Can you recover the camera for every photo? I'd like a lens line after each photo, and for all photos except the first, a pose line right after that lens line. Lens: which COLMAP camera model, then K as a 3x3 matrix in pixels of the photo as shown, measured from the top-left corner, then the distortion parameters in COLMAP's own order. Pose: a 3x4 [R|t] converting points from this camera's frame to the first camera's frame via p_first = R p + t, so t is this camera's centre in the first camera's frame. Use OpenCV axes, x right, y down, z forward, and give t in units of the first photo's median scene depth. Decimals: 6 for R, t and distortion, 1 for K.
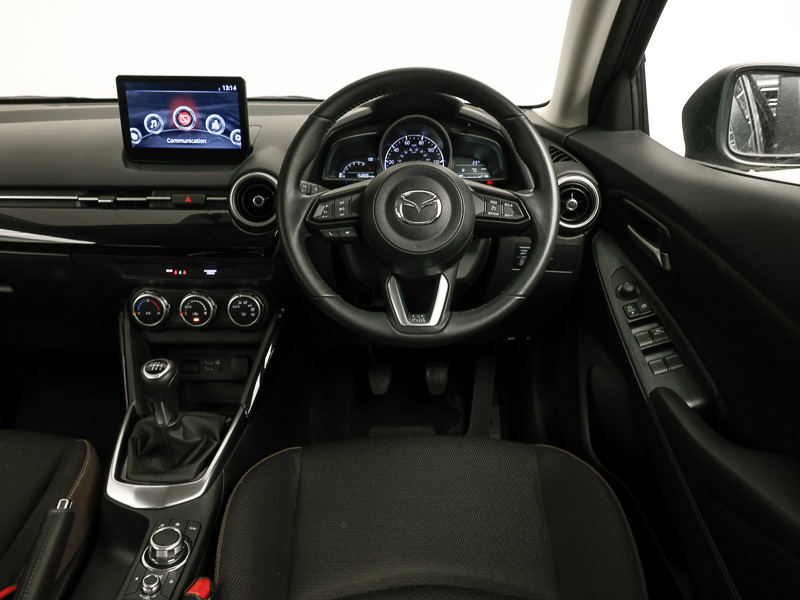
lens RADIAL K [[608.9, 0, 383.4], [0, 608.9, 297.4], [0, 0, 1]] dist [0.022545, -0.003839]
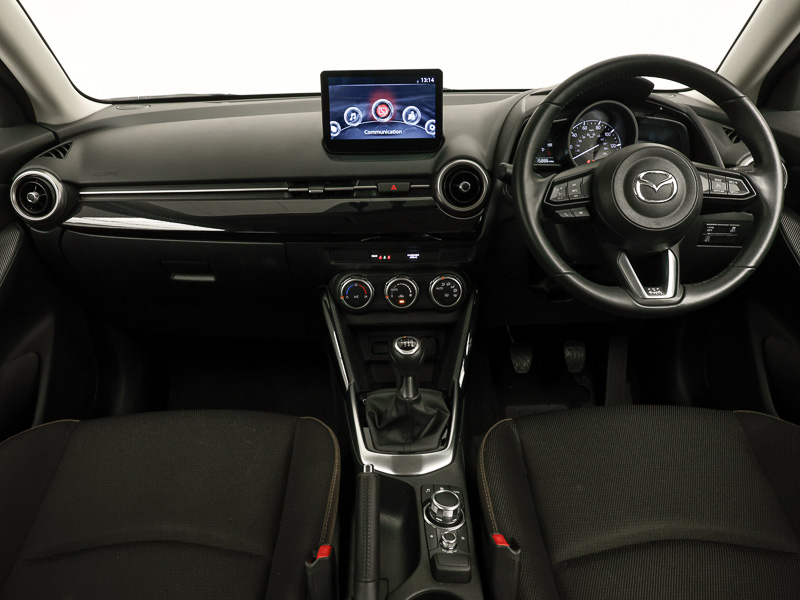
lens RADIAL K [[608.9, 0, 399.2], [0, 608.9, 297.3], [0, 0, 1]] dist [0.022545, -0.003839]
pose [[0.999598, -0.027526, 0.006744, -0.317692], [0.027439, 0.999543, 0.012687, 0.015491], [-0.007090, -0.012497, 0.999897, -0.051831]]
